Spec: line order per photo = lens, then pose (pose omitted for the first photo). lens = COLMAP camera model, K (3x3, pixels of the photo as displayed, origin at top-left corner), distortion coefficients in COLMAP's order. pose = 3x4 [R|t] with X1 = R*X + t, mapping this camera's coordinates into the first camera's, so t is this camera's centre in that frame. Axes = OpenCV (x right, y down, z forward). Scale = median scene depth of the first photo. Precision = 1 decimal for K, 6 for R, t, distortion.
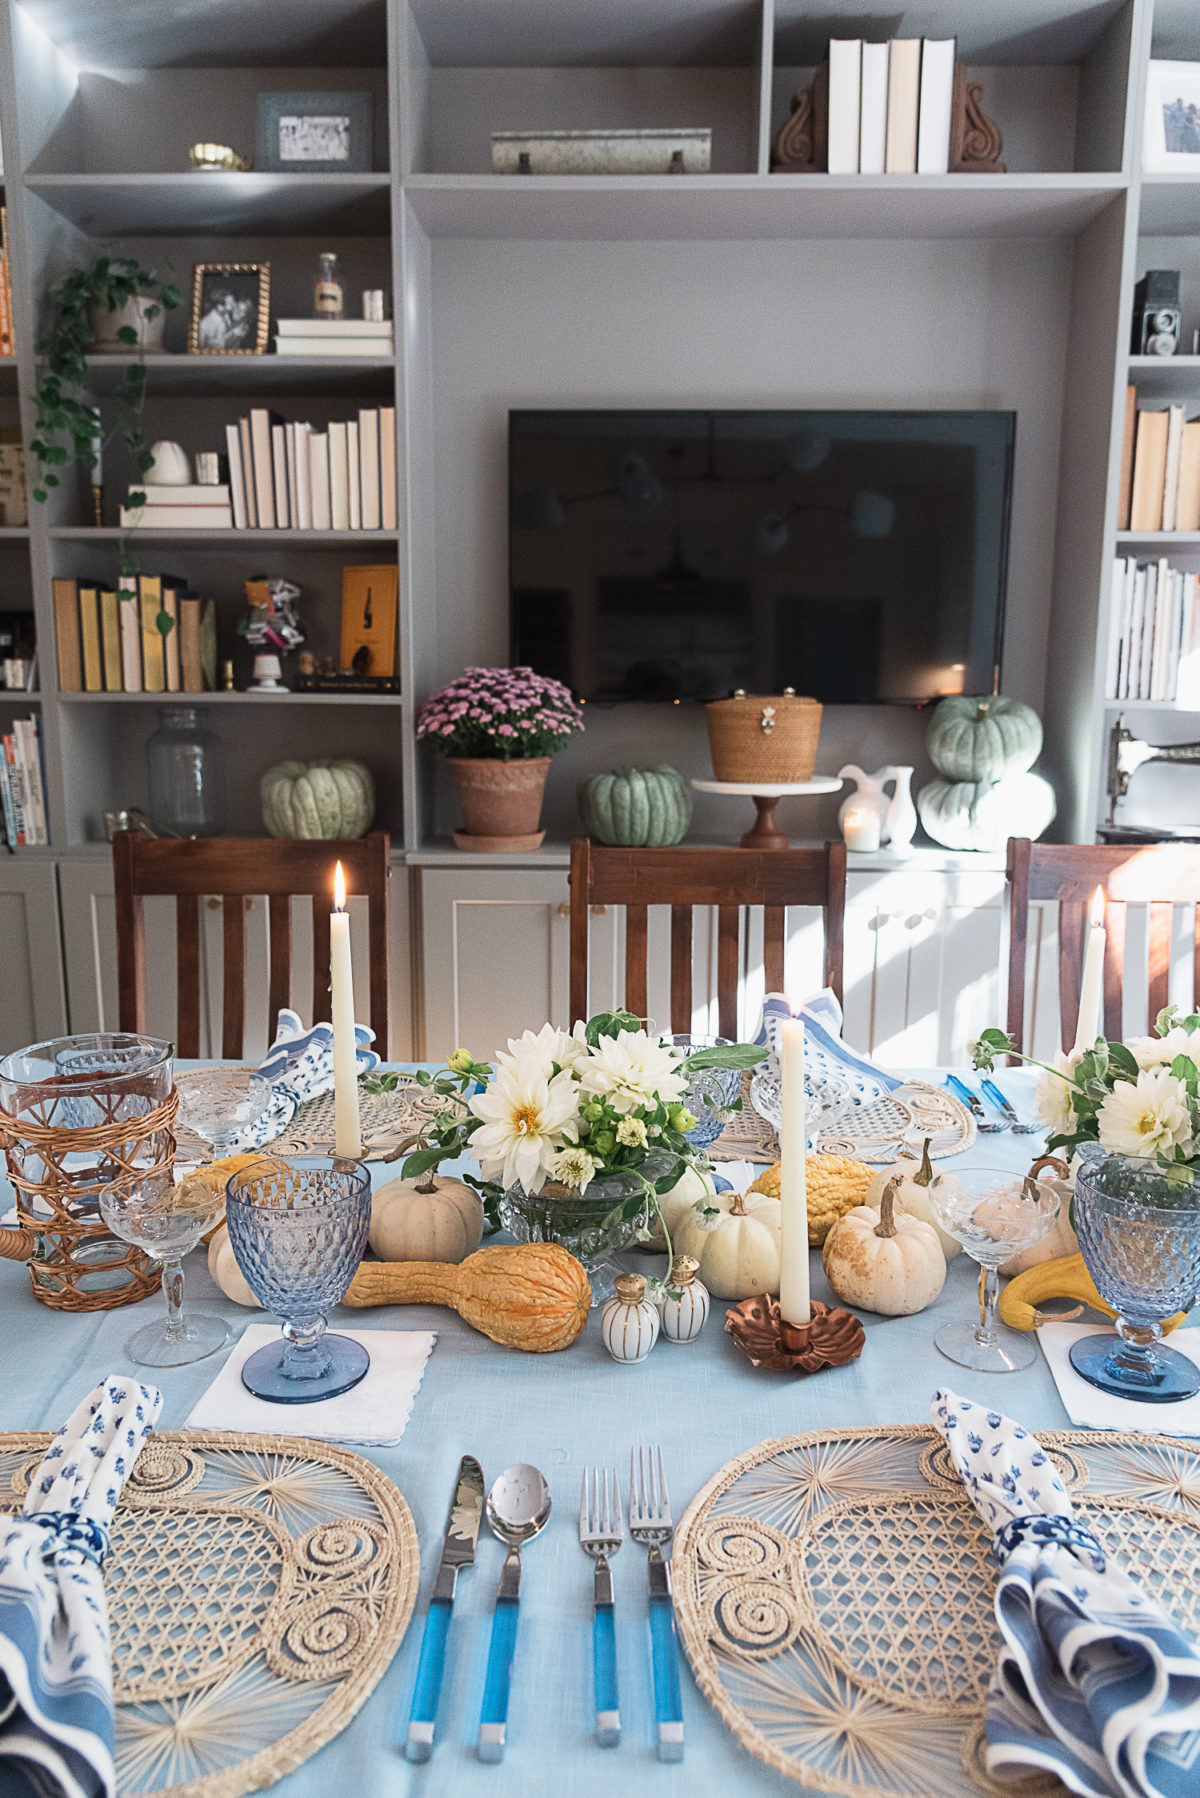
lens RADIAL K [[1254.9, 0, 602.4], [0, 1254.9, 901.7], [0, 0, 1]] dist [0.000459, -0.010782]
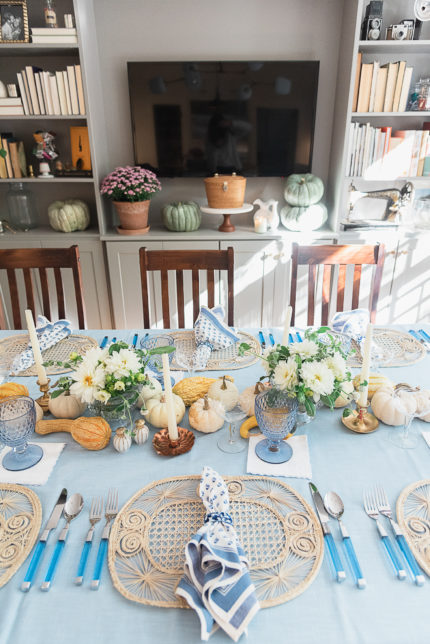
lens RADIAL K [[433.3, 0, 215.2], [0, 433.3, 322.4], [0, 0, 1]] dist [-0.002607, -0.000597]
pose [[0.999665, -0.021264, 0.014728, 0.166223], [0.017129, 0.970845, 0.239094, -0.151490], [-0.019382, -0.238761, 0.970885, -0.019767]]
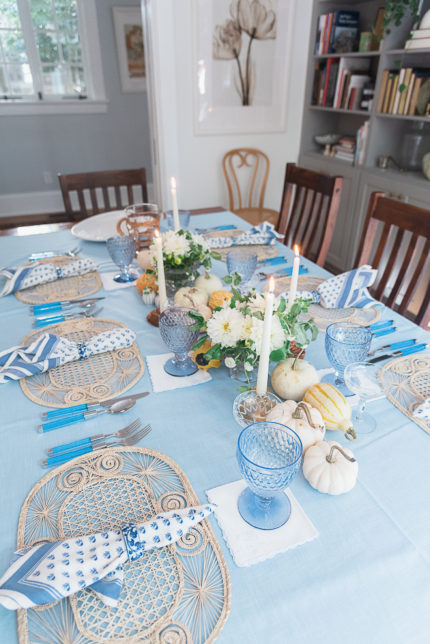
lens RADIAL K [[423.9, 0, 216.5], [0, 423.9, 323.0], [0, 0, 1]] dist [-0.004809, -0.005424]
pose [[0.402718, 0.453943, -0.794830, 0.862520], [-0.165461, 0.890156, 0.424552, -0.161050], [0.900245, -0.039462, 0.433592, 0.371371]]
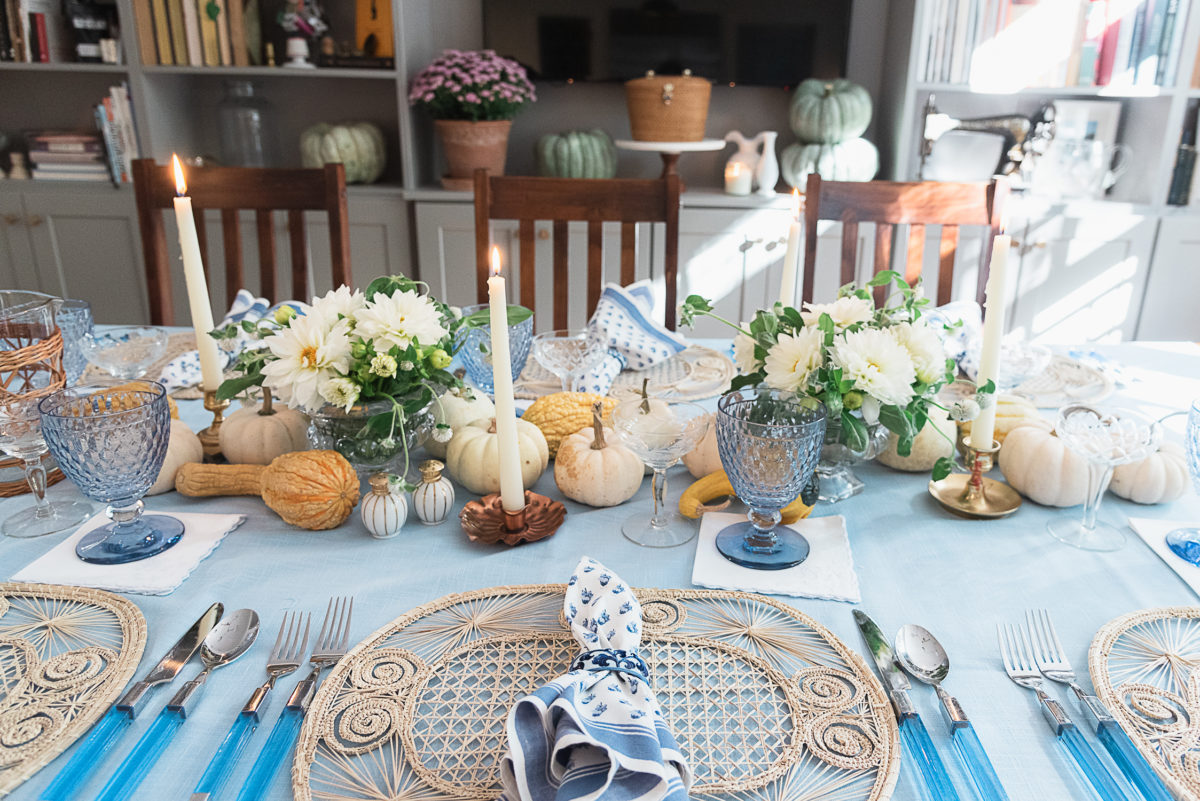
lens RADIAL K [[852.3, 0, 643.7], [0, 852.3, 379.3], [0, 0, 1]] dist [-0.002240, -0.005825]
pose [[0.999853, 0.011582, 0.012632, 0.183232], [-0.013340, 0.988690, 0.149377, 0.042123], [-0.010759, -0.149523, 0.988700, 0.088516]]
